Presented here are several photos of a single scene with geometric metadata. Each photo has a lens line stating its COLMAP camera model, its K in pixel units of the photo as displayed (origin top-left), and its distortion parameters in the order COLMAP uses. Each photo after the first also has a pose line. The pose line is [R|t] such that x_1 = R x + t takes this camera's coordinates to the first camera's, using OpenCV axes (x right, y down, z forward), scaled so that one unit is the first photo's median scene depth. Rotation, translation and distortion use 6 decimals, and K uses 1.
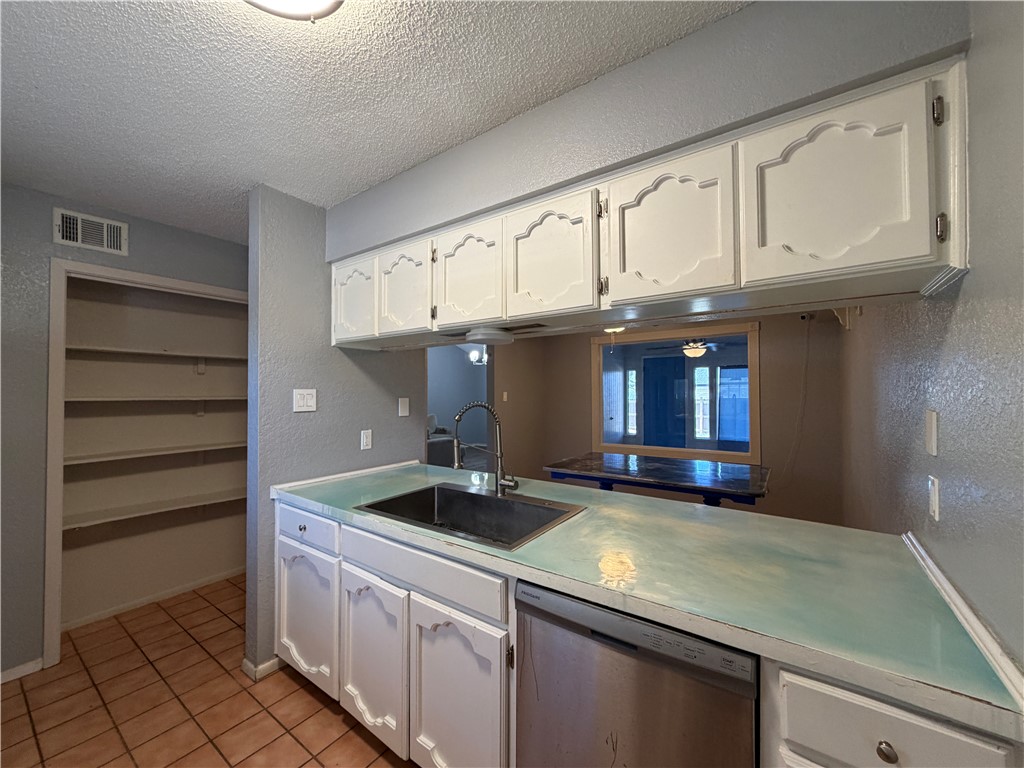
lens RADIAL K [[408.5, 0, 511.4], [0, 408.5, 386.7], [0, 0, 1]] dist [0.000611, 0.000051]
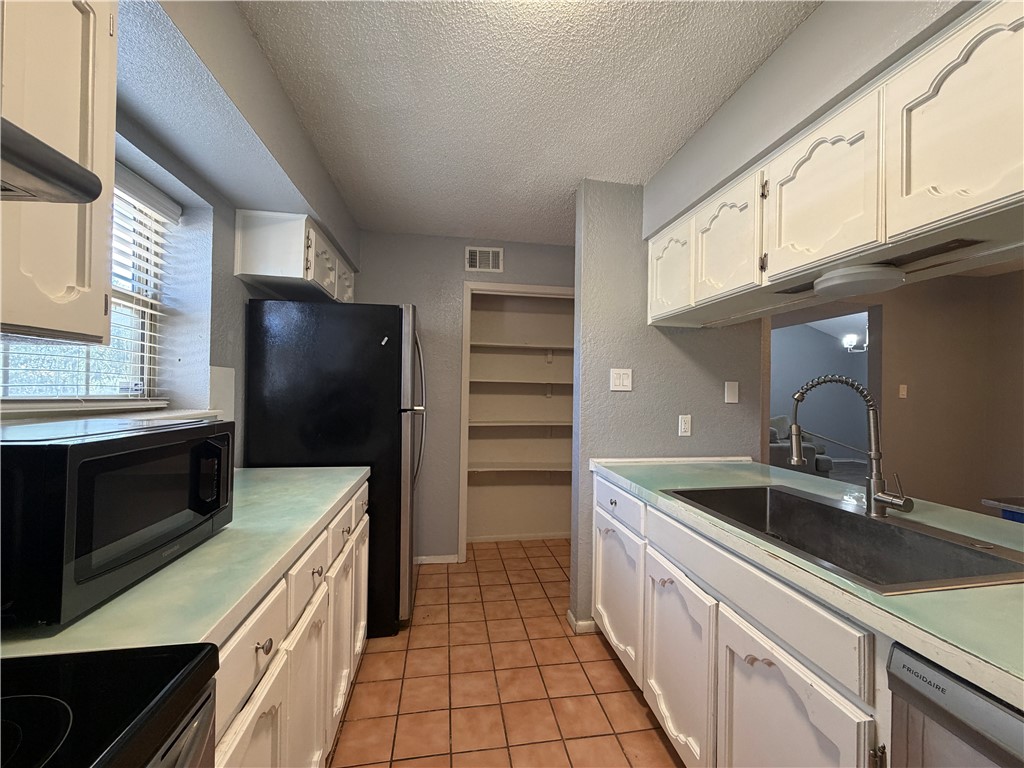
lens RADIAL K [[408.5, 0, 513.5], [0, 408.5, 389.3], [0, 0, 1]] dist [0.000611, 0.000051]
pose [[0.705332, 0.006730, -0.708845, 0.028572], [-0.005512, 0.999977, 0.004010, 0.060342], [0.708856, 0.001079, 0.705353, 0.106473]]
